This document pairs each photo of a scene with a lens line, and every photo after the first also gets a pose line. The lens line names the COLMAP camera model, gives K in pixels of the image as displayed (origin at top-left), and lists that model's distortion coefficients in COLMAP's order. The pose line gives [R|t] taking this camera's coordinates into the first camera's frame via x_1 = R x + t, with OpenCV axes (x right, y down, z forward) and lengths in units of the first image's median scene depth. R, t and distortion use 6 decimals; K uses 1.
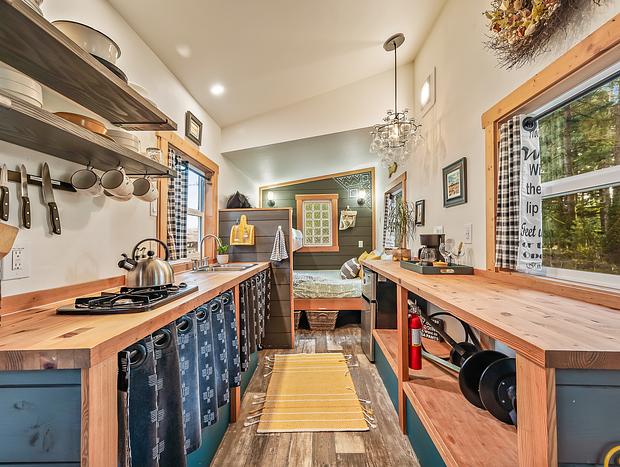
lens RADIAL K [[274.2, 0, 311.3], [0, 274.2, 236.2], [0, 0, 1]] dist [0.001723, 0.000216]
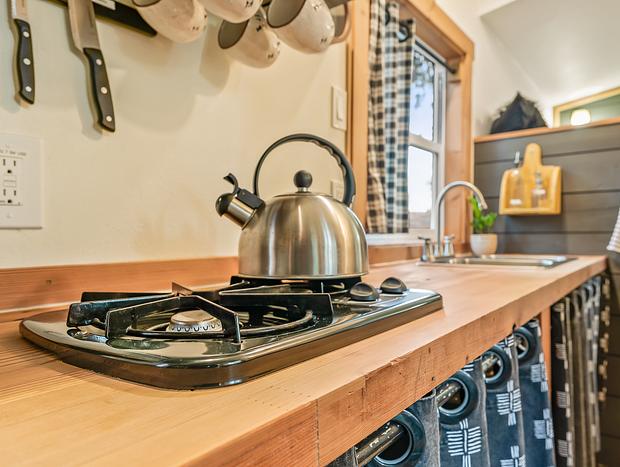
lens RADIAL K [[424.8, 0, 310.0], [0, 424.8, 233.5], [0, 0, 1]] dist [-0.000242, -0.000547]
pose [[0.791188, 0.011234, -0.611470, -0.172836], [-0.000150, 0.999835, 0.018174, 0.076135], [0.611573, -0.014287, 0.791059, 0.388995]]
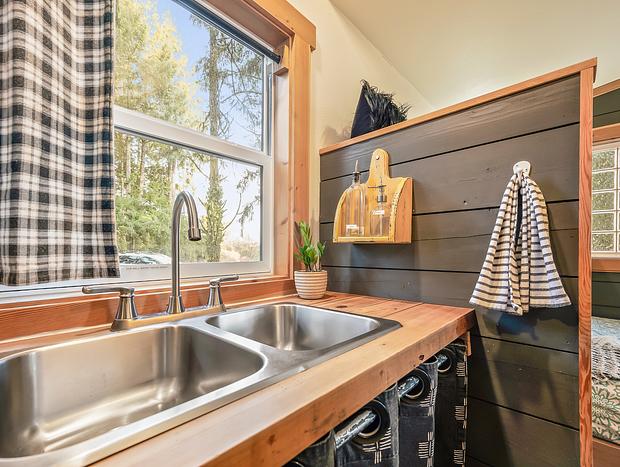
lens RADIAL K [[293.7, 0, 311.1], [0, 293.7, 245.7], [0, 0, 1]] dist [0.041167, 0.000092]
pose [[0.741498, -0.001445, -0.670953, -0.113748], [-0.000763, 0.999995, -0.002997, 0.053840], [0.670954, 0.002735, 0.741494, 1.043578]]
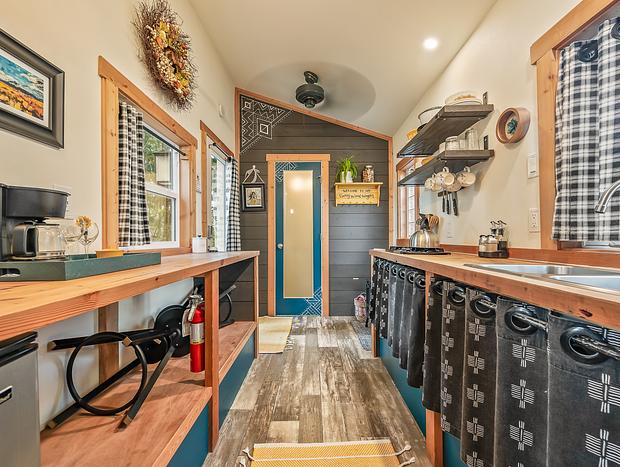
lens RADIAL K [[274.2, 0, 311.3], [0, 274.2, 236.2], [0, 0, 1]] dist [0.001723, 0.000216]
pose [[-0.999676, 0.014412, -0.020967, 0.042569], [0.014802, 0.999718, -0.018567, 0.084191], [0.020693, -0.018872, -0.999608, 1.566857]]
